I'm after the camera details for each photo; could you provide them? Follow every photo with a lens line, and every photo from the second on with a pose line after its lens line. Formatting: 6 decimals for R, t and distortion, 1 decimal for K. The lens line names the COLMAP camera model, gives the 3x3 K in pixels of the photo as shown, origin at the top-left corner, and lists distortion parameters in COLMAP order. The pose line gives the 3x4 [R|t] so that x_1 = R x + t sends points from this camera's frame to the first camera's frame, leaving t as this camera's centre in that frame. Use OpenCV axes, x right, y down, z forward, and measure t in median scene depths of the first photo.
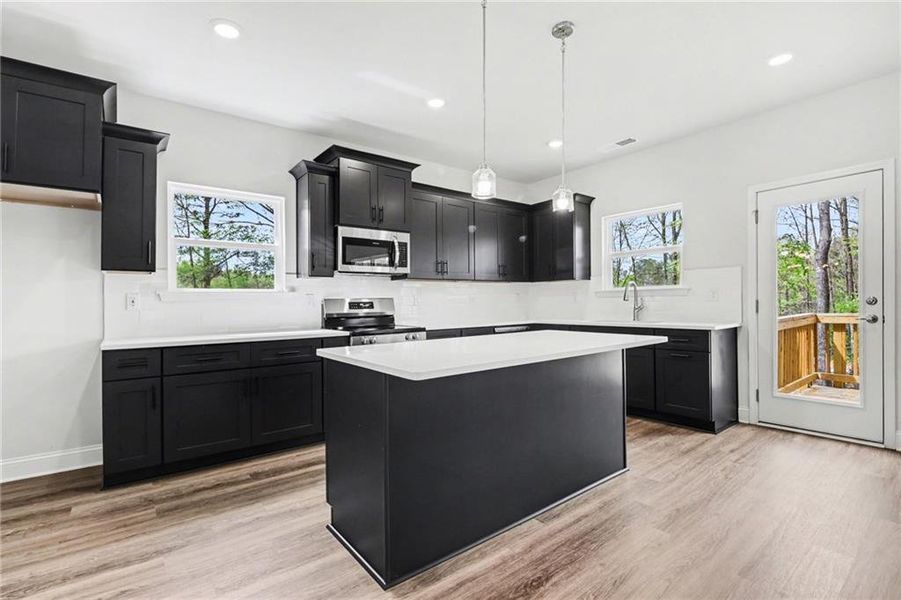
lens RADIAL K [[423.3, 0, 441.2], [0, 423.3, 299.7], [0, 0, 1]] dist [-0.003551, -0.004057]
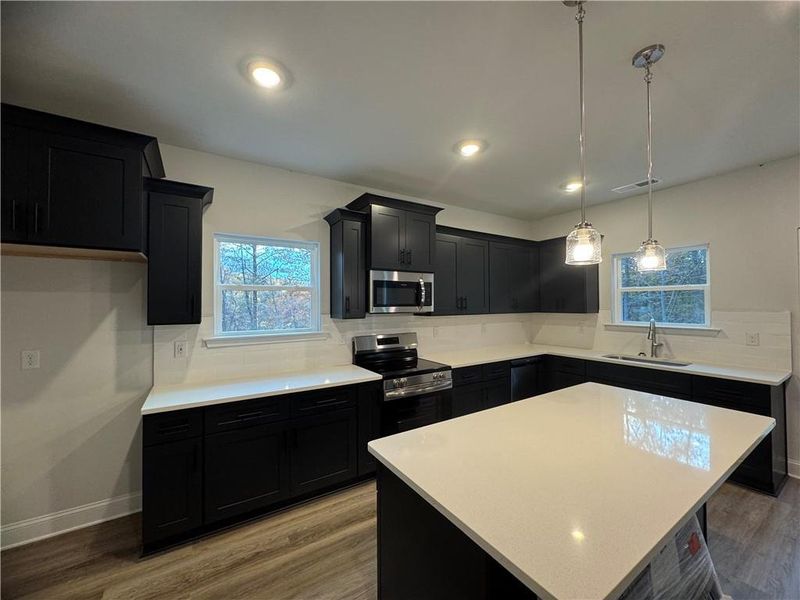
lens RADIAL K [[320.0, 0, 397.9], [0, 320.0, 301.7], [0, 0, 1]] dist [-0.006471, 0.001312]
pose [[0.996195, 0.005546, -0.086972, -0.103322], [-0.005534, 0.999985, 0.000386, -0.094590], [0.086972, 0.000097, 0.996211, 0.211520]]
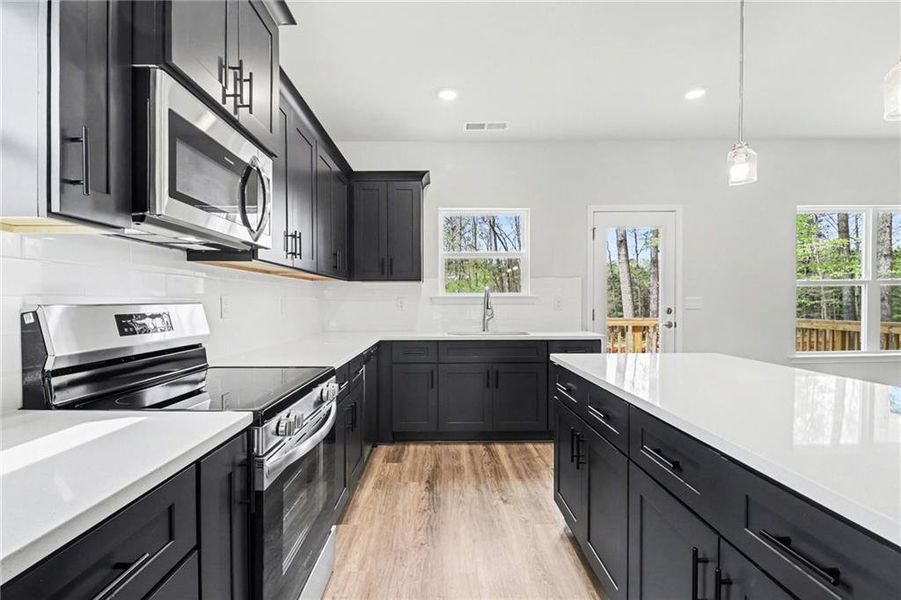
lens RADIAL K [[423.3, 0, 444.0], [0, 423.3, 303.9], [0, 0, 1]] dist [-0.003551, -0.004057]
pose [[0.587155, 0.008737, 0.809427, -0.360702], [-0.011429, 0.999932, -0.002503, -0.005566], [-0.809394, -0.007781, 0.587215, 0.640044]]
